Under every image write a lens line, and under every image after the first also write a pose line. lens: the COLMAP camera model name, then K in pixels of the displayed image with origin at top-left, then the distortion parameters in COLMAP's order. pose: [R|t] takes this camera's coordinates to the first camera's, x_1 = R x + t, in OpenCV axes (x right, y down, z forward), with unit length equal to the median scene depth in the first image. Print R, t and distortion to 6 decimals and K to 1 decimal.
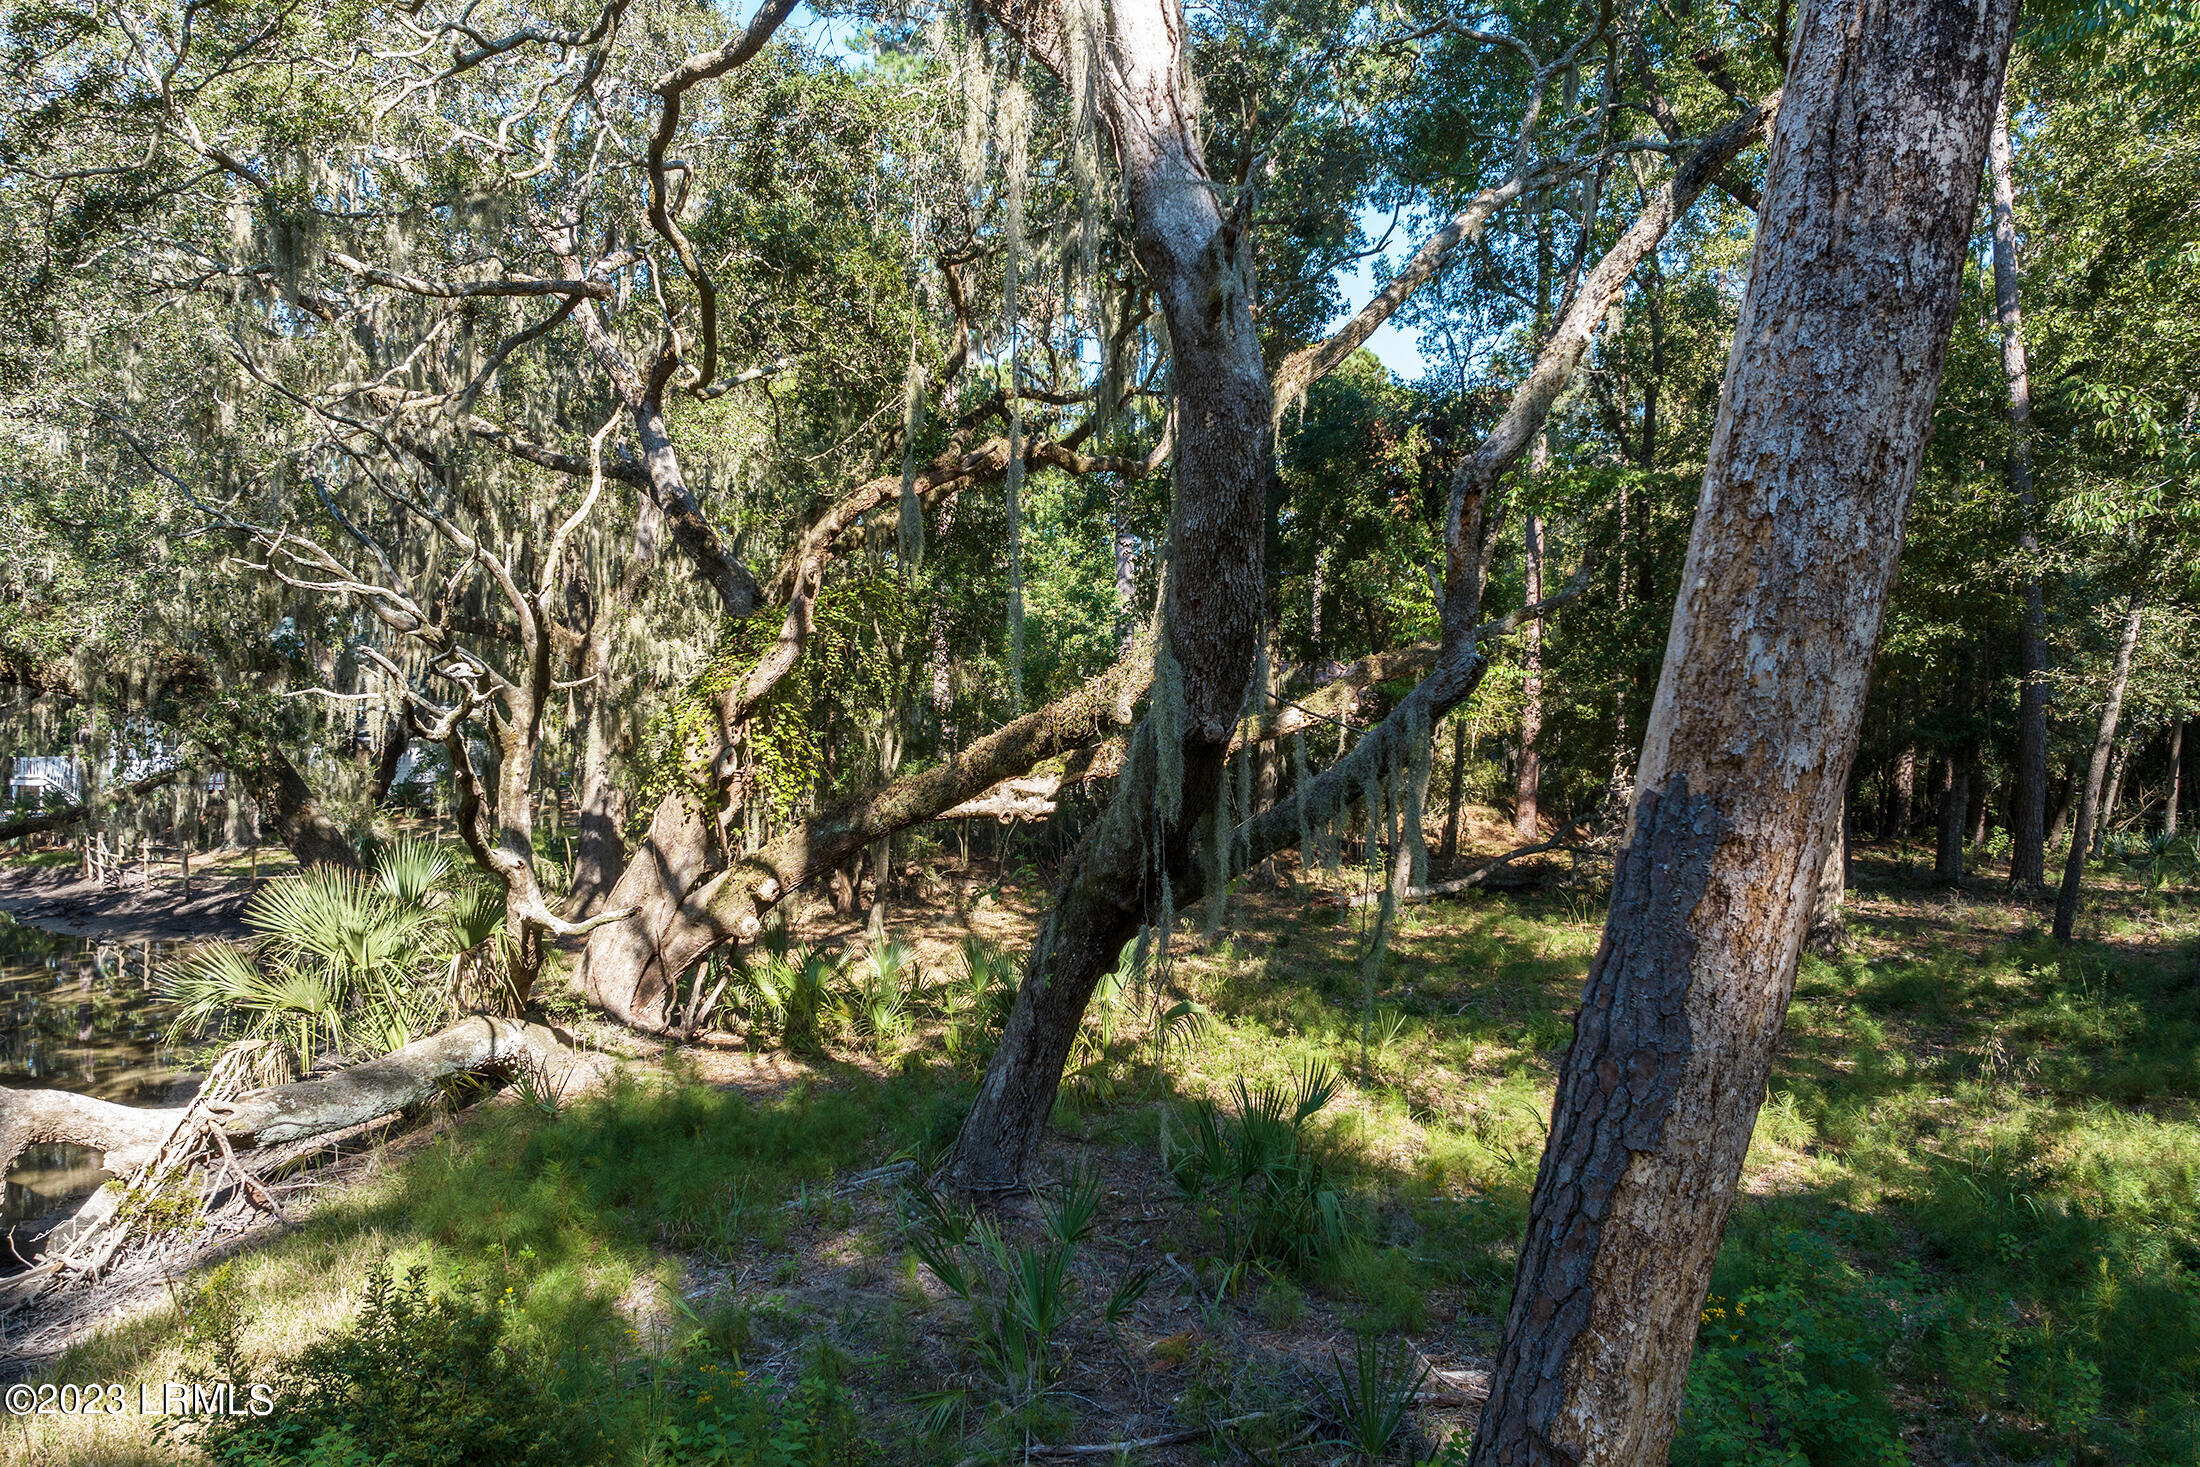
lens RADIAL K [[1546.3, 0, 1094.8], [0, 1546.3, 733.3], [0, 0, 1]] dist [-0.035464, 0.003531]
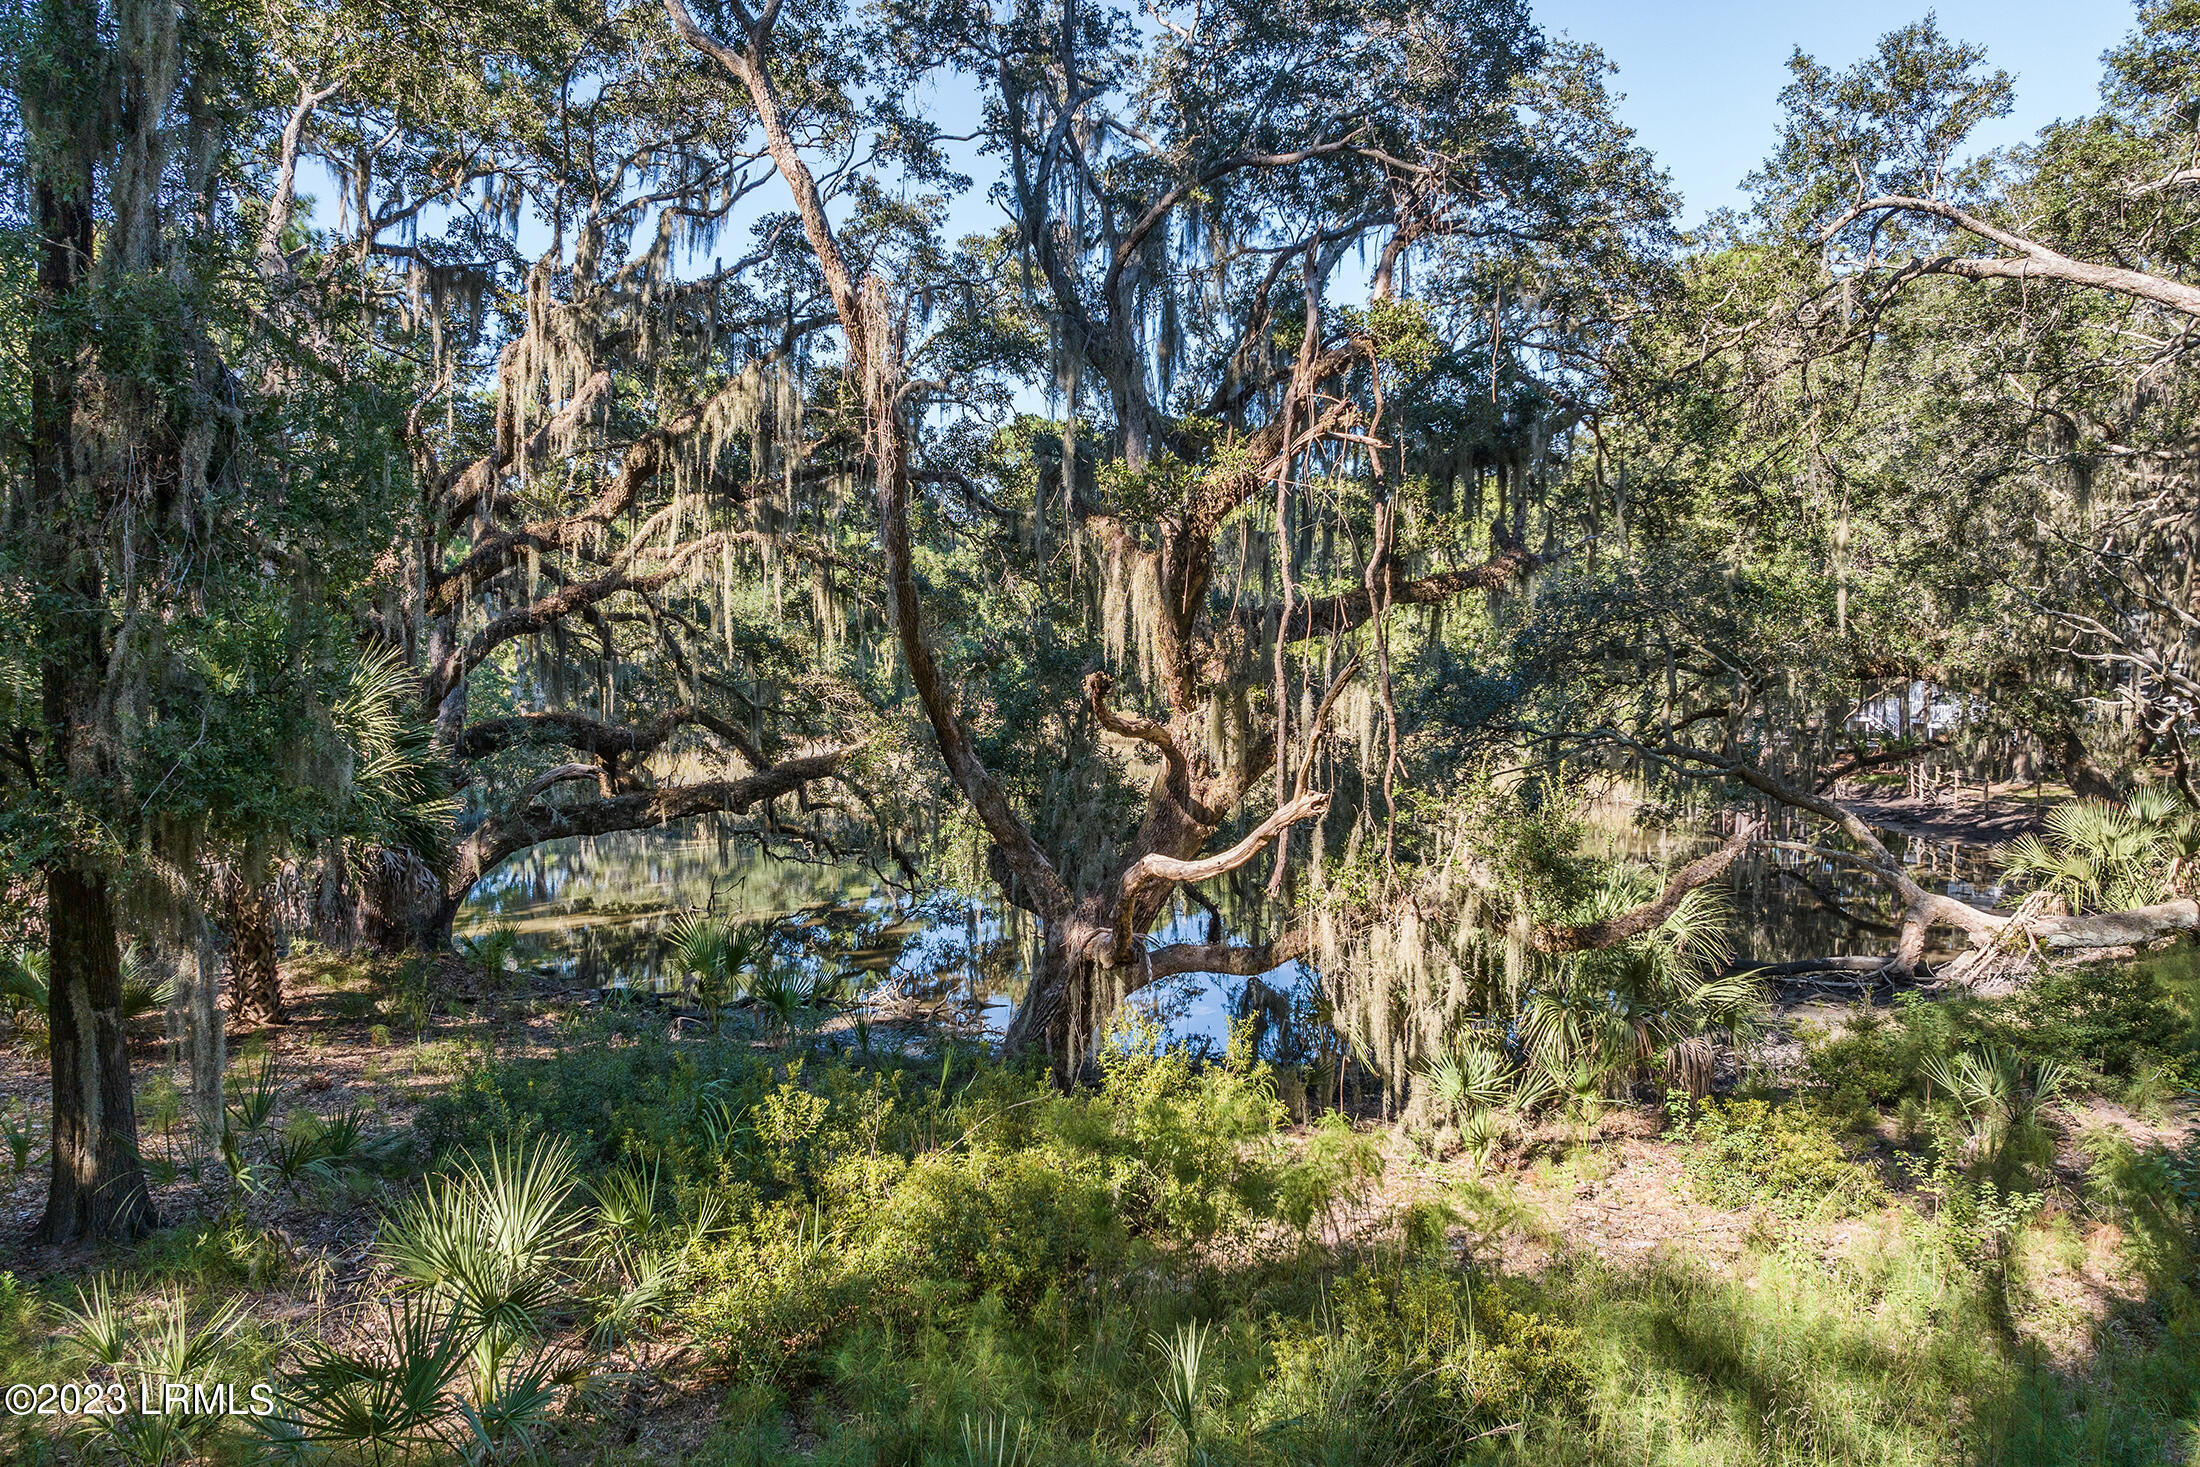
lens RADIAL K [[1546.3, 0, 1100.1], [0, 1546.3, 725.5], [0, 0, 1]] dist [-0.035464, 0.003531]
pose [[0.498933, 0.044181, -0.865513, 0.416438], [-0.009050, 0.998911, 0.045774, -0.062314], [0.866593, -0.015006, 0.498790, -0.815225]]
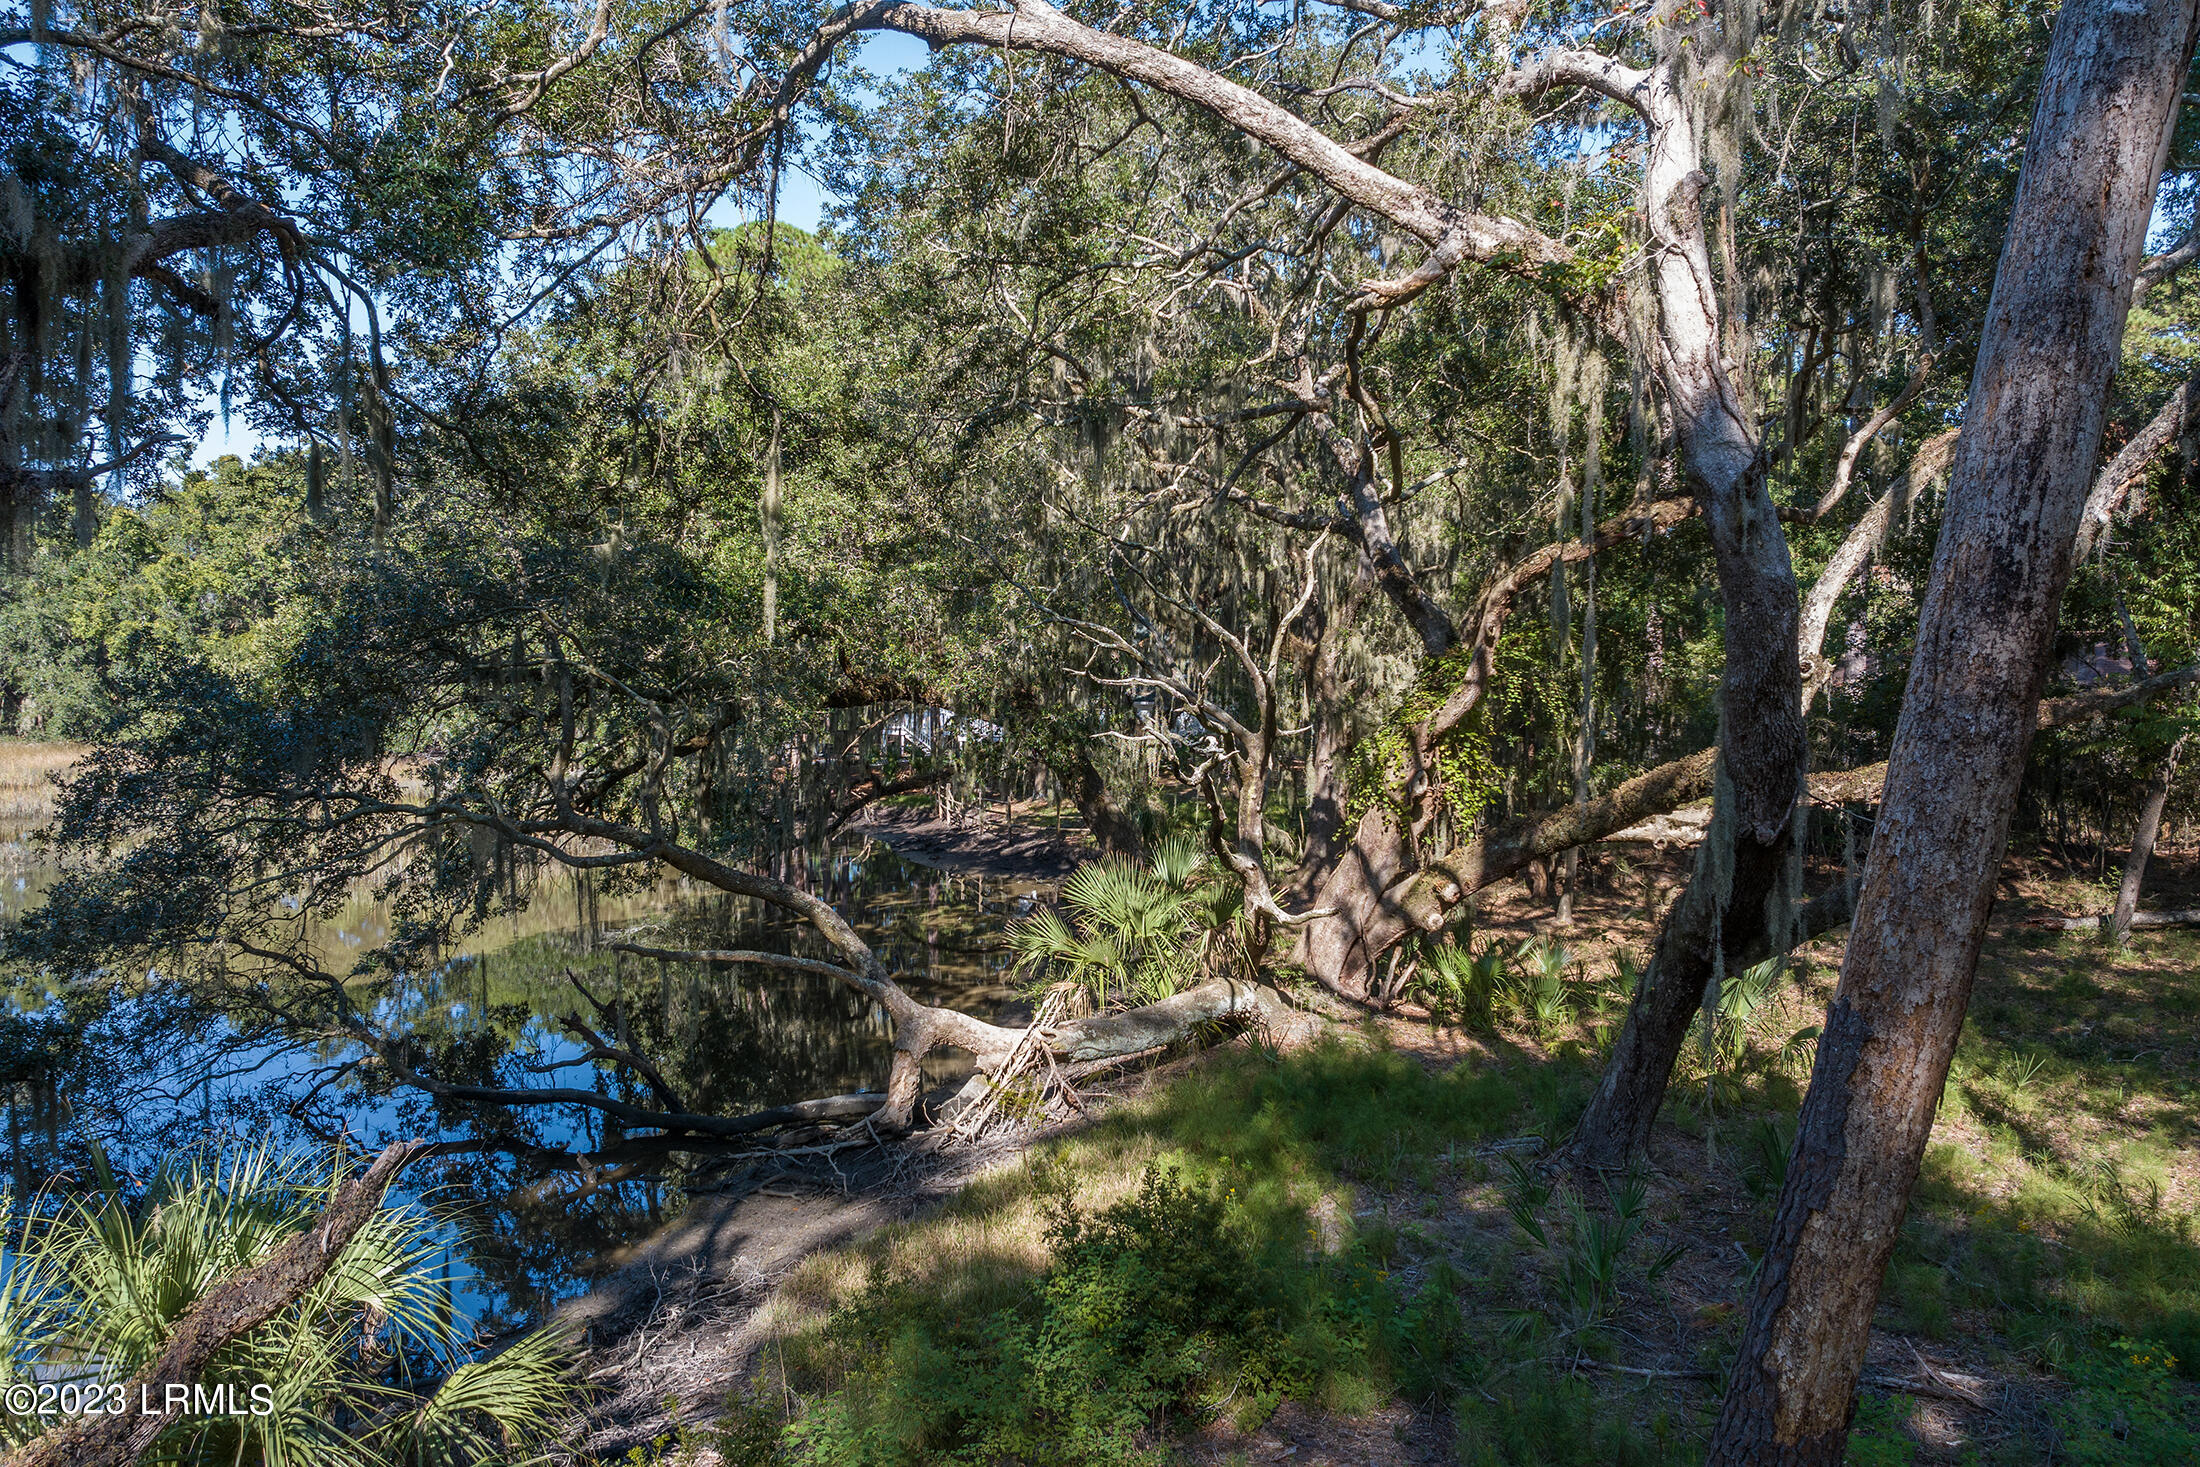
lens RADIAL K [[1546.3, 0, 1093.7], [0, 1546.3, 713.9], [0, 0, 1]] dist [-0.035464, 0.003531]
pose [[0.889833, 0.019390, -0.455875, 0.095772], [-0.006841, 0.999551, 0.029163, -0.078920], [0.456236, -0.022831, 0.889566, -0.212973]]
